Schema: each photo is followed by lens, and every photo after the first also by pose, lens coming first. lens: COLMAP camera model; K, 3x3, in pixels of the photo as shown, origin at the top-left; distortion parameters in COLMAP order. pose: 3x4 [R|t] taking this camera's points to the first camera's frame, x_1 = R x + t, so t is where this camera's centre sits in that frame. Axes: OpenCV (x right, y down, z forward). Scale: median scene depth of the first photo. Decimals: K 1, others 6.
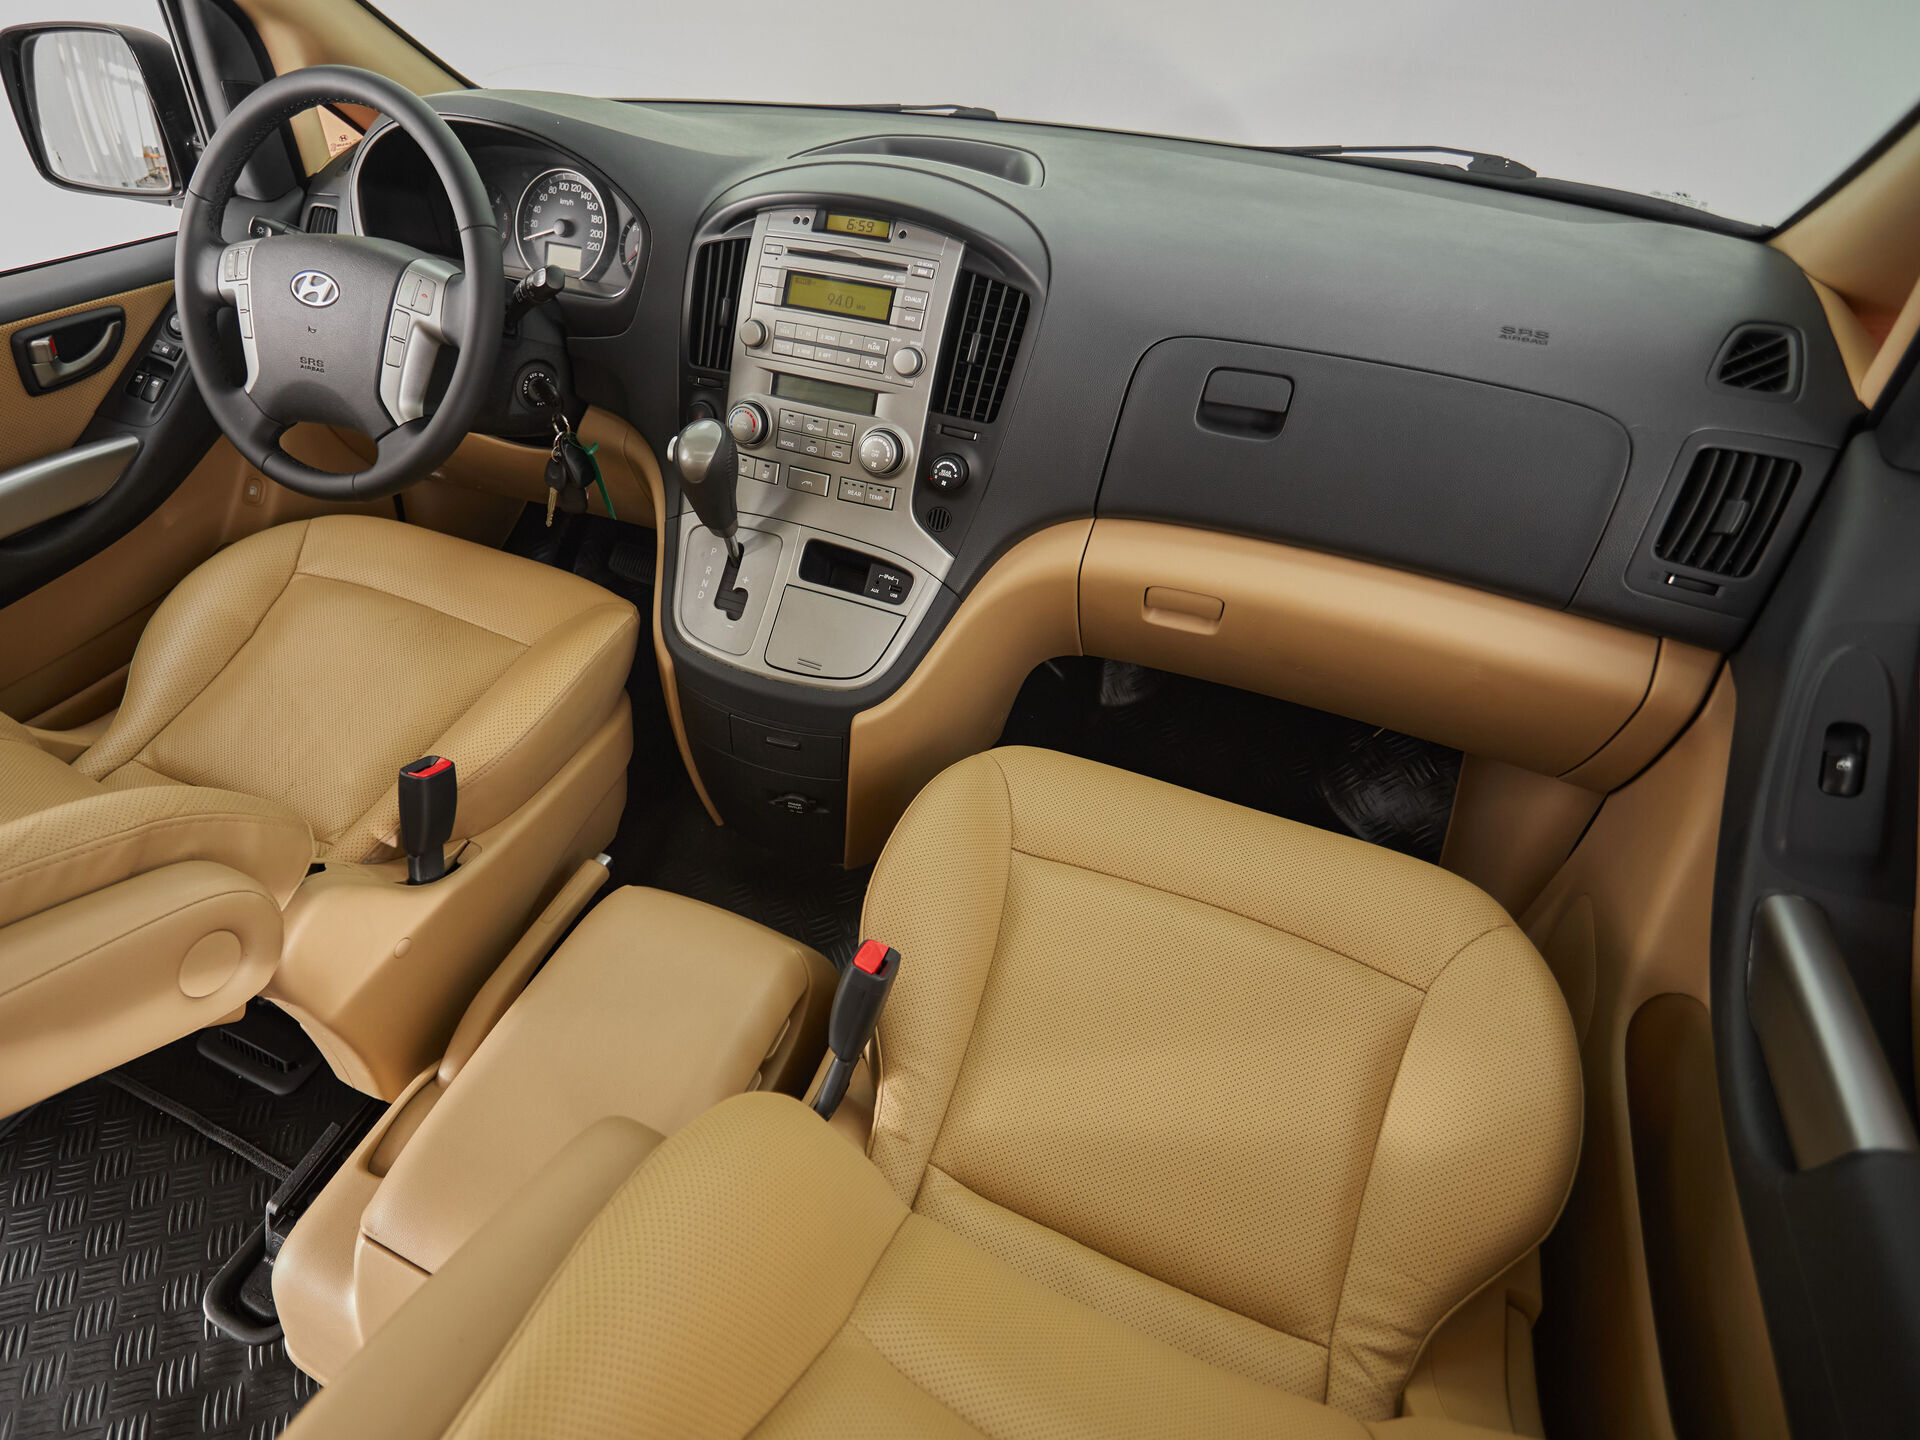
lens RADIAL K [[1070.1, 0, 796.5], [0, 1070.1, 717.1], [0, 0, 1]] dist [-0.000943, -0.000416]
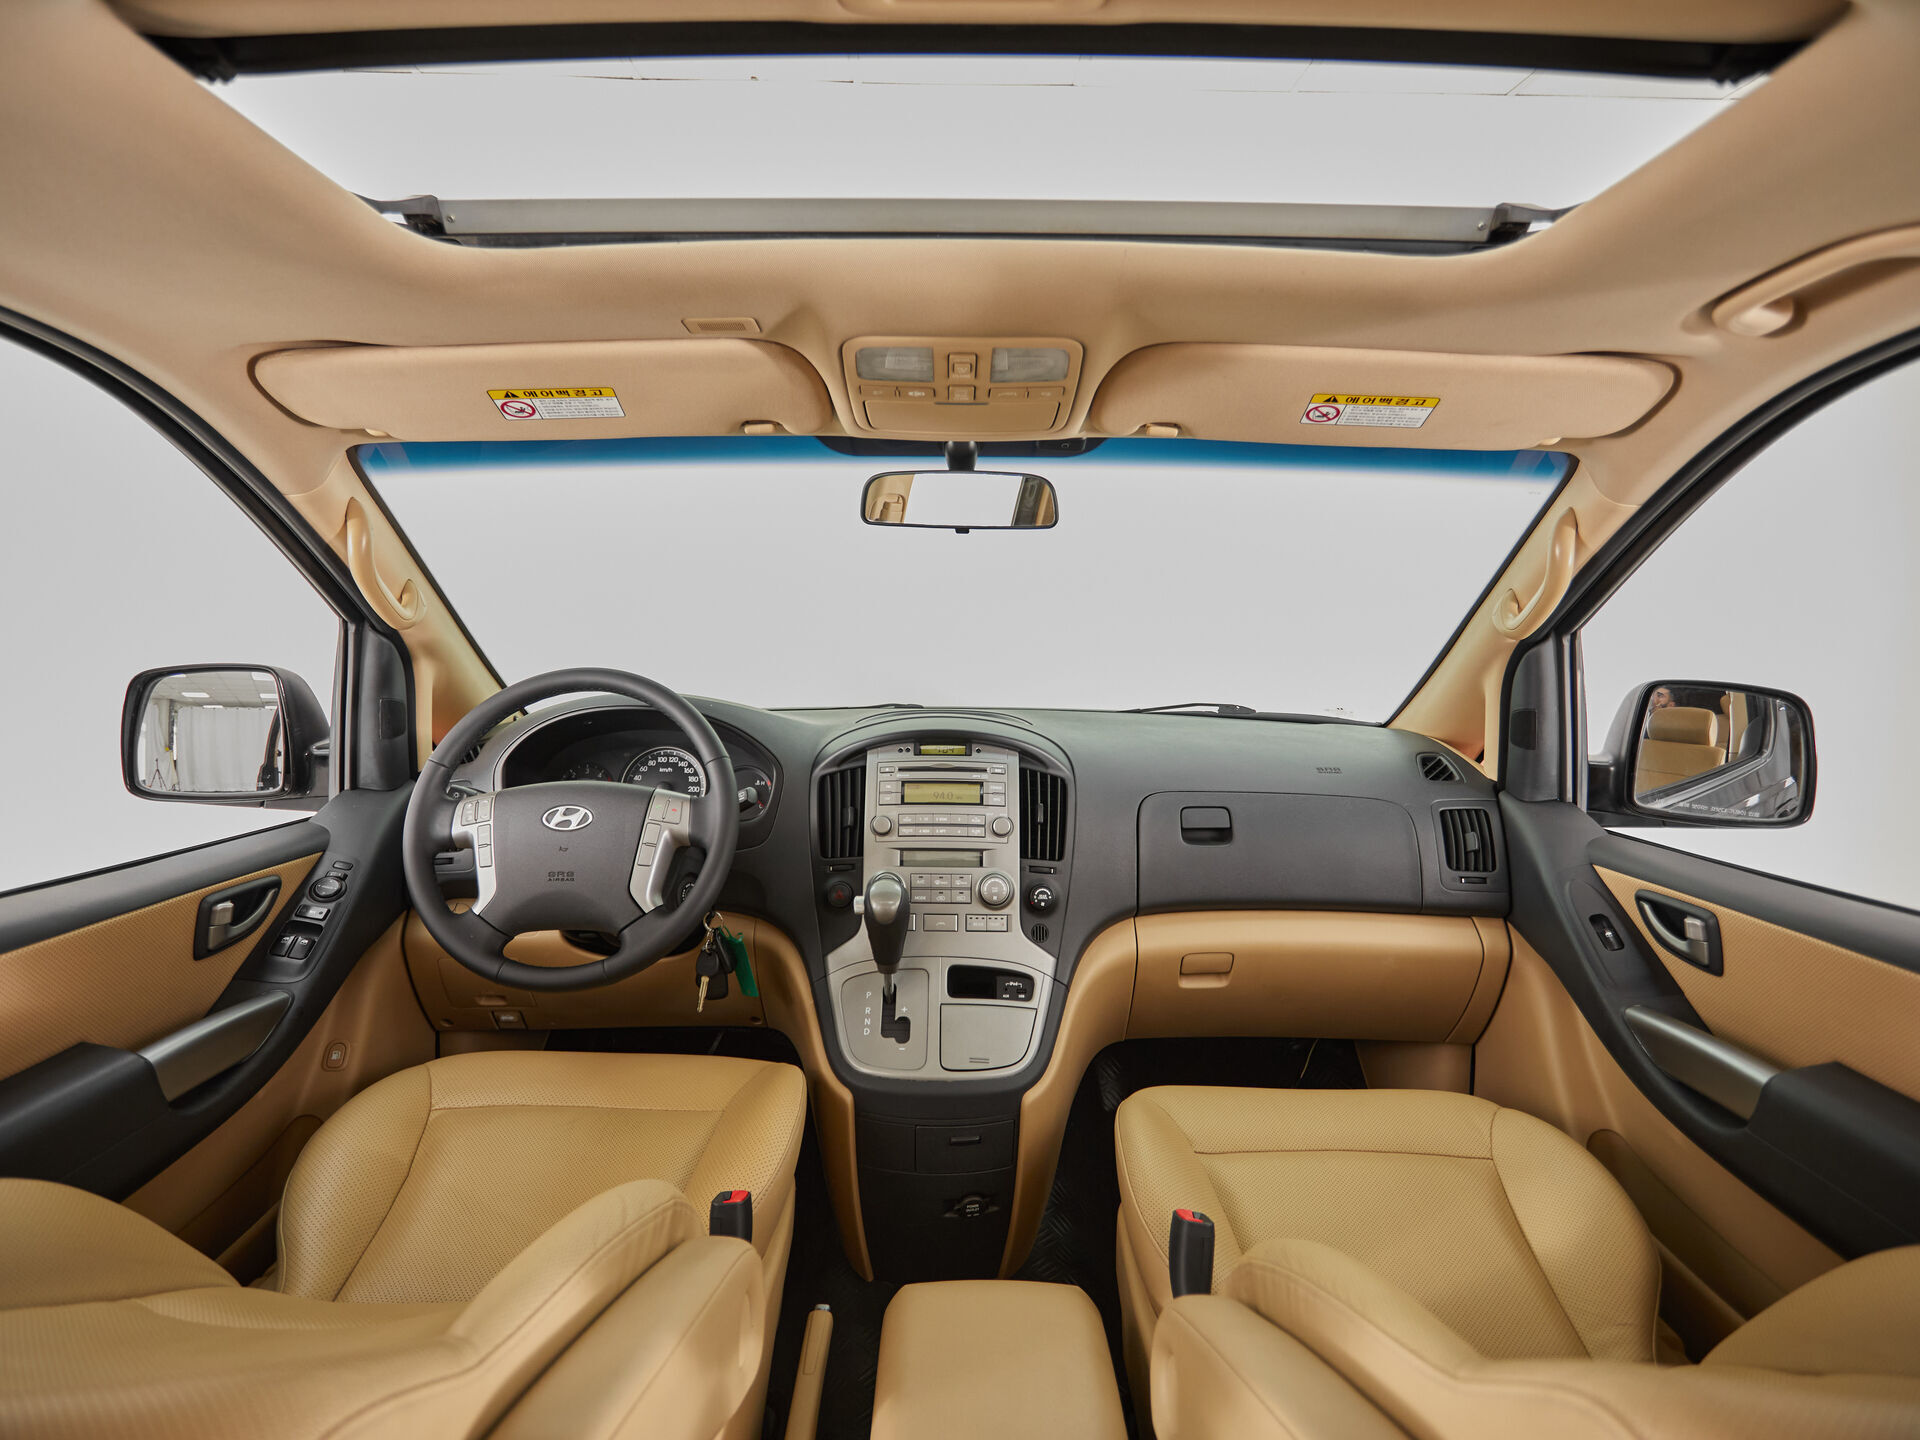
lens RADIAL K [[1018.5, 0, 948.6], [0, 1018.5, 722.9], [0, 0, 1]] dist [0.001526, -0.000141]
pose [[0.902921, -0.049939, 0.426896, -0.521131], [0.270063, 0.838592, -0.473106, 0.176767], [-0.334365, 0.542466, 0.770669, -0.113286]]
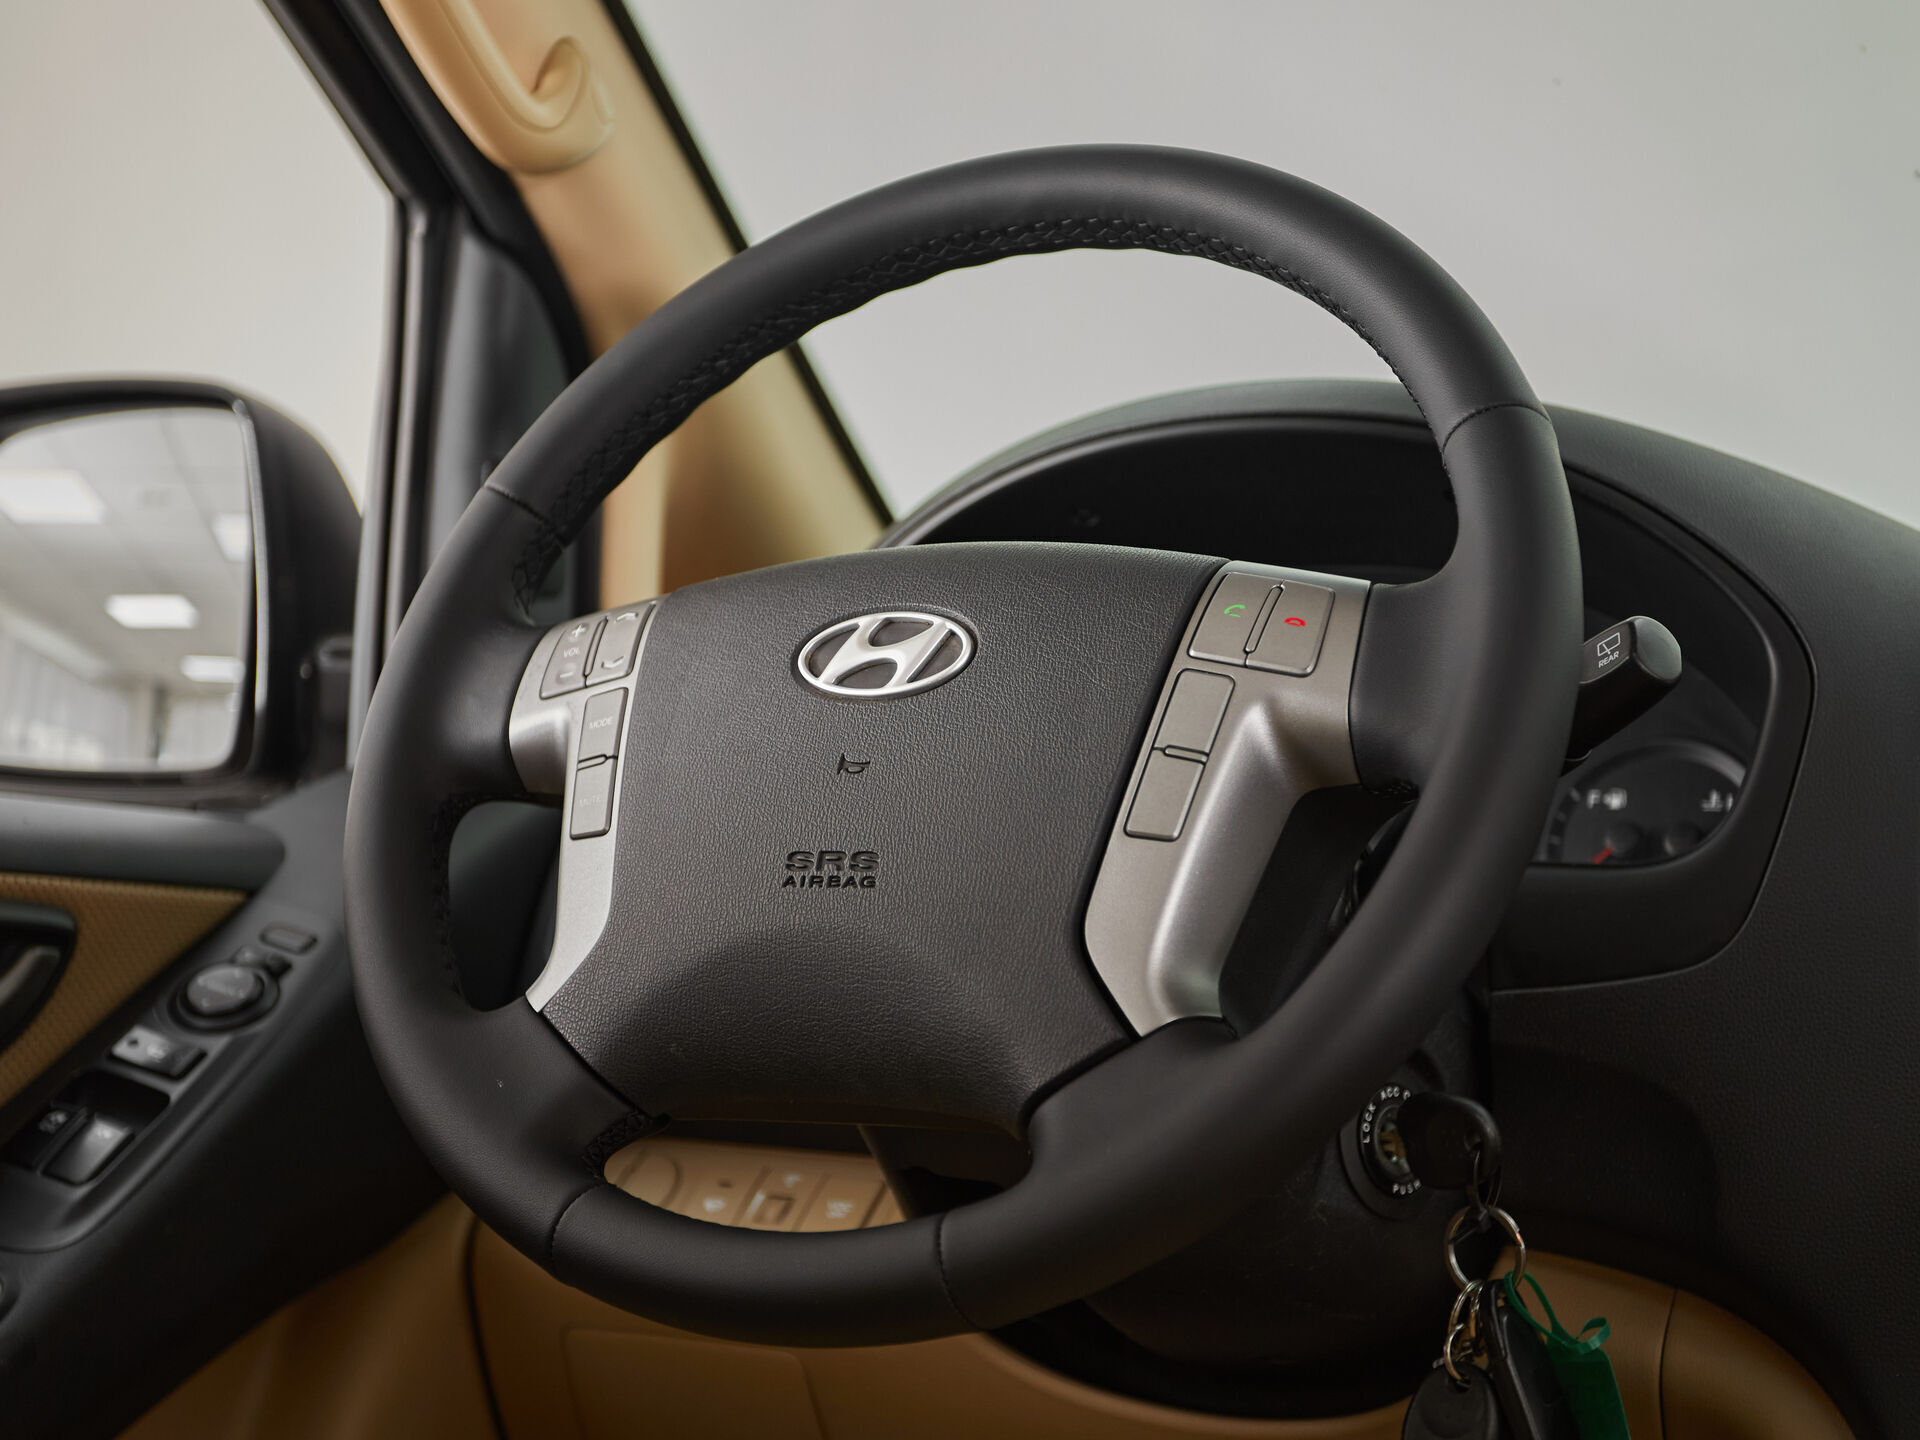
lens RADIAL K [[2627.8, 0, 920.4], [0, 2627.8, 760.9], [0, 0, 1]] dist [0.006777, 0.099092]
pose [[0.997729, 0.014257, -0.065825, -0.368880], [-0.054409, 0.746666, -0.662970, 0.115933], [0.039697, 0.665046, 0.745746, 0.433703]]
